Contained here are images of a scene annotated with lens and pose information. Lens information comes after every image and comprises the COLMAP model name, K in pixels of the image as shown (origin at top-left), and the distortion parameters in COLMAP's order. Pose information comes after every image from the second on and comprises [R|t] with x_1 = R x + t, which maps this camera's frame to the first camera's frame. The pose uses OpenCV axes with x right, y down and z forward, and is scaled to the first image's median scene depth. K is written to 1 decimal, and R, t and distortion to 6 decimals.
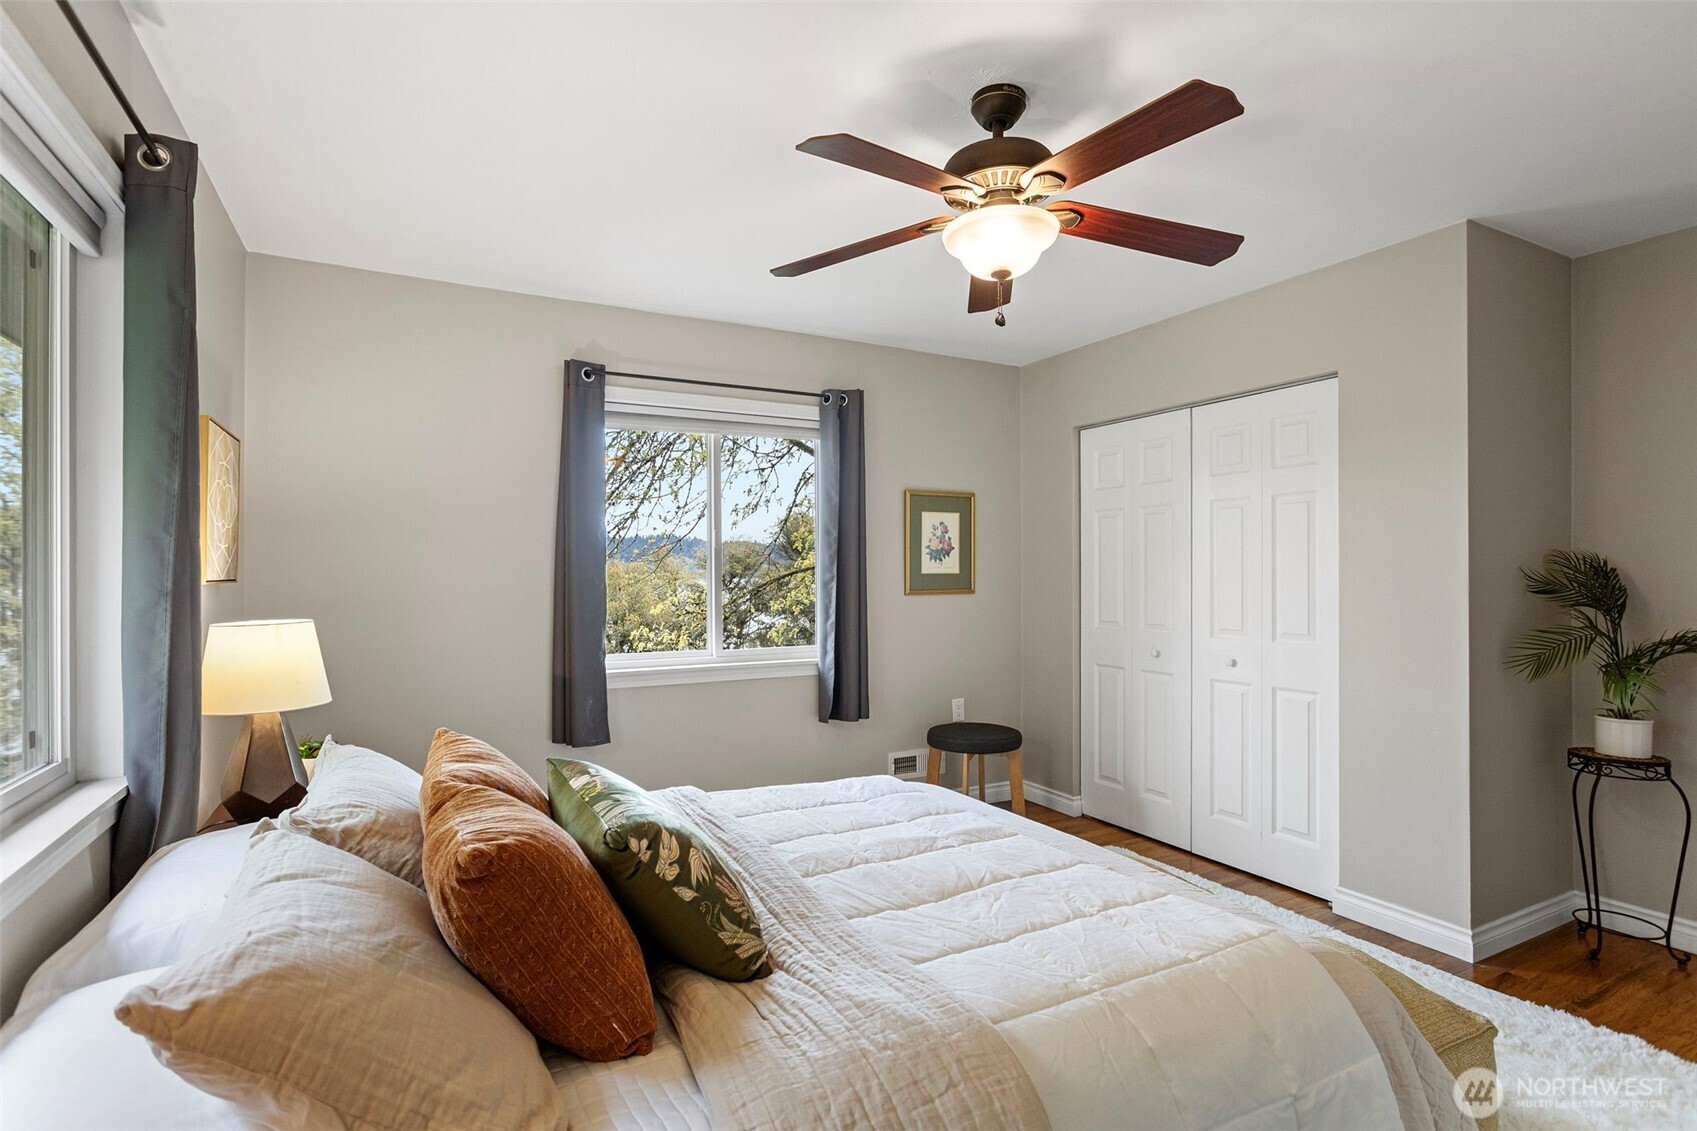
lens RADIAL K [[820.4, 0, 848.5], [0, 820.4, 573.1], [0, 0, 1]] dist [0.001348, 0.000785]
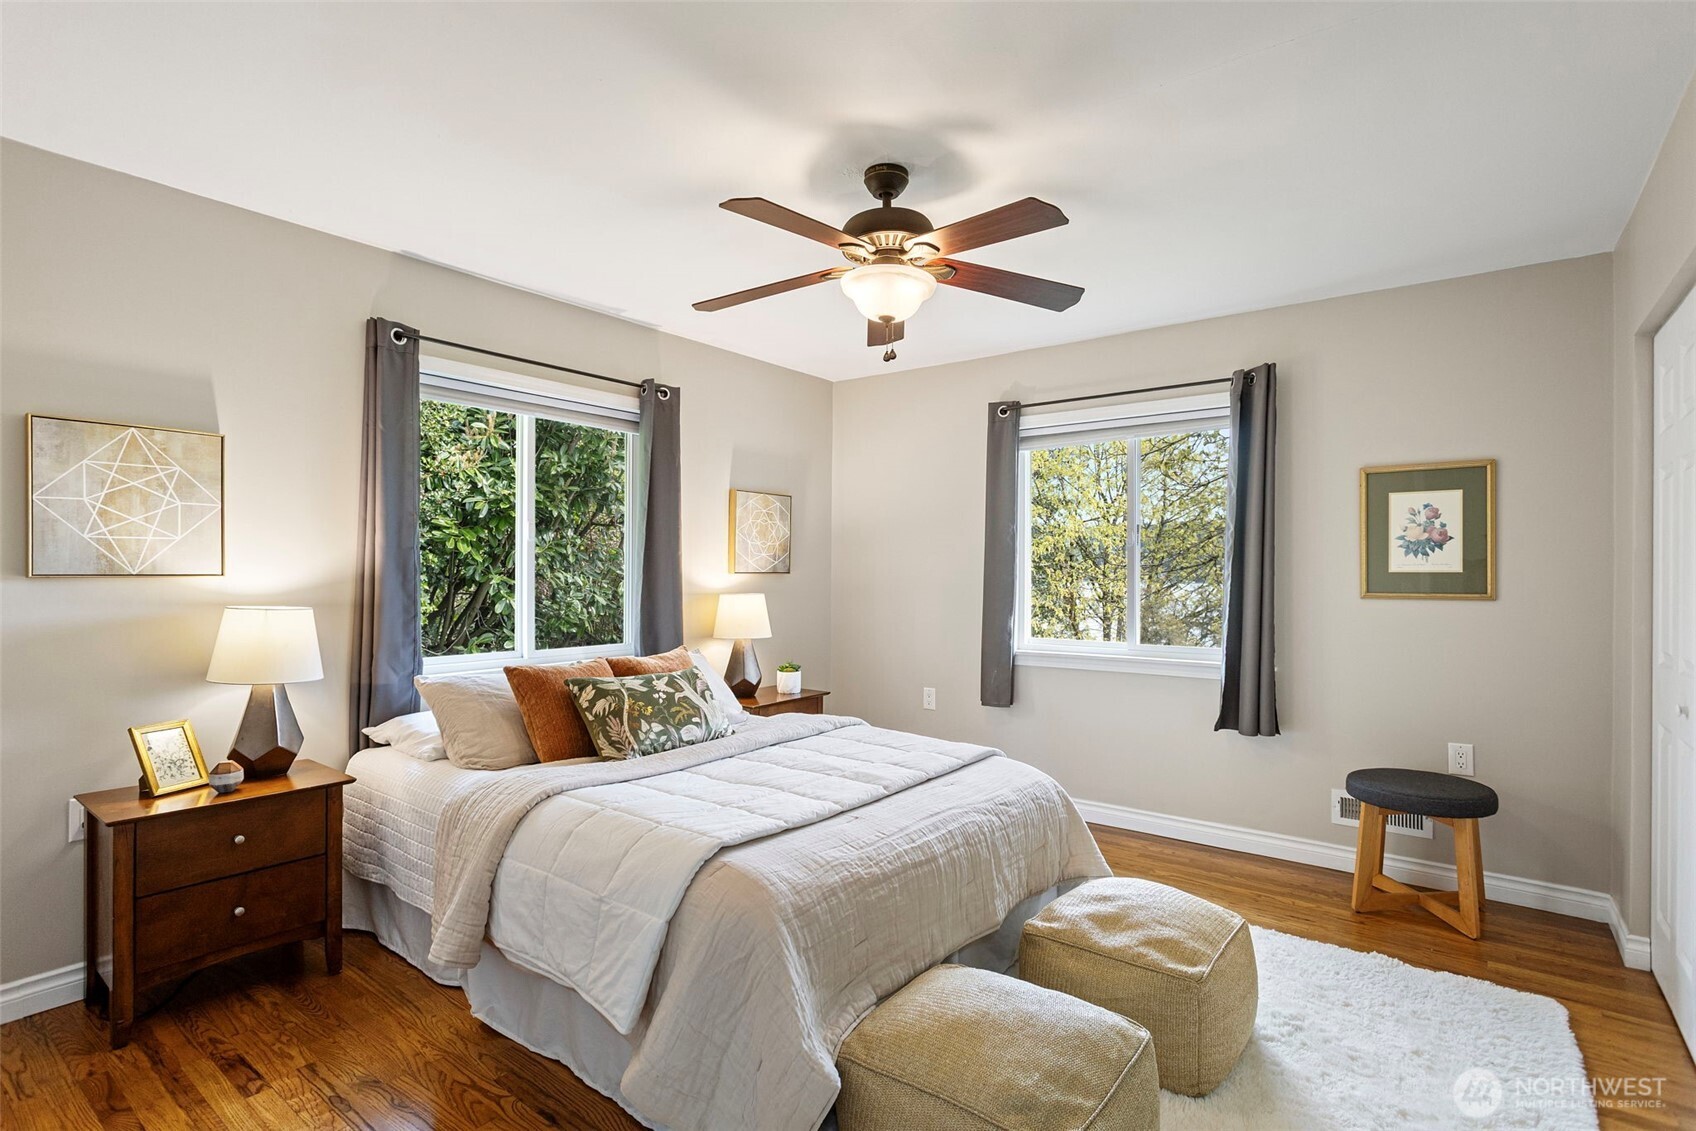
lens RADIAL K [[819.9, 0, 848.0], [0, 819.9, 573.1], [0, 0, 1]] dist [0.001348, 0.000785]
pose [[0.419054, 0.003489, -0.907955, 0.623173], [-0.005271, 0.999985, 0.001410, 0.003277], [0.907946, 0.004195, 0.419066, 0.221044]]
